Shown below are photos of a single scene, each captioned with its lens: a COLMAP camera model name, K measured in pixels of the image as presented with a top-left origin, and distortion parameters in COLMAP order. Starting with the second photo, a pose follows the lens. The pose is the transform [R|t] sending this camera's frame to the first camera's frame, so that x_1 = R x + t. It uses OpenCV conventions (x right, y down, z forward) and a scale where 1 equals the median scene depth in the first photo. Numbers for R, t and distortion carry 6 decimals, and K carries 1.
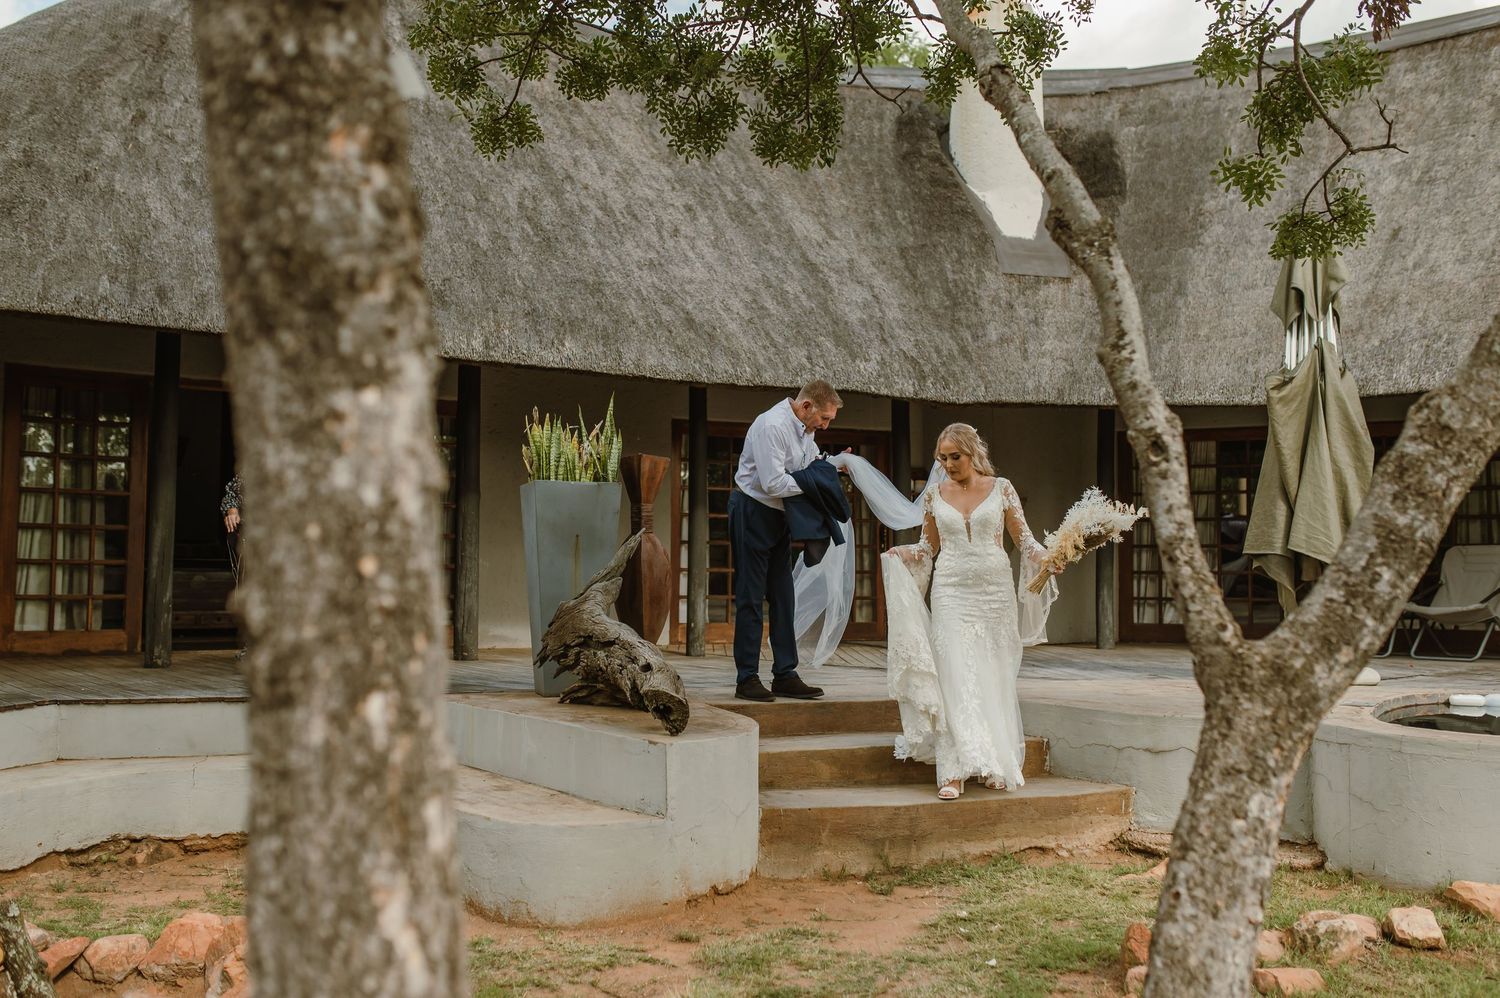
lens RADIAL K [[1465.8, 0, 751.1], [0, 1465.8, 488.0], [0, 0, 1]] dist [-0.009483, 0.107466]
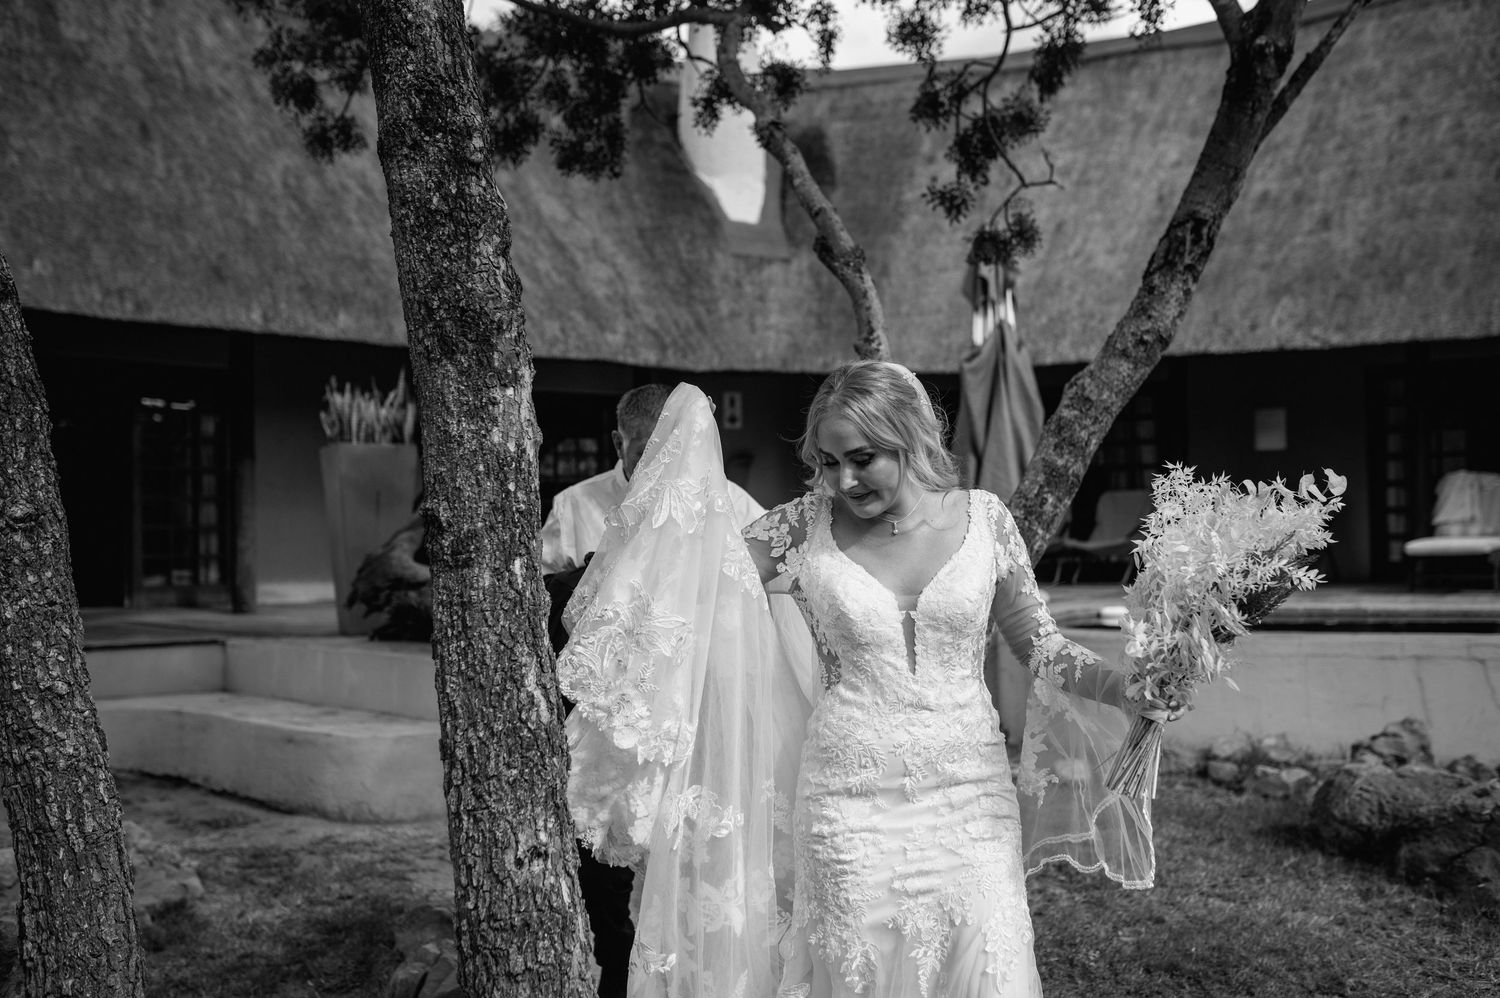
lens RADIAL K [[1465.8, 0, 751.1], [0, 1465.8, 488.0], [0, 0, 1]] dist [-0.009483, 0.107466]
pose [[0.979309, -0.016223, 0.201720, -0.097167], [0.010950, 0.999569, 0.027232, 0.002711], [-0.202075, -0.024459, 0.979065, -0.232729]]
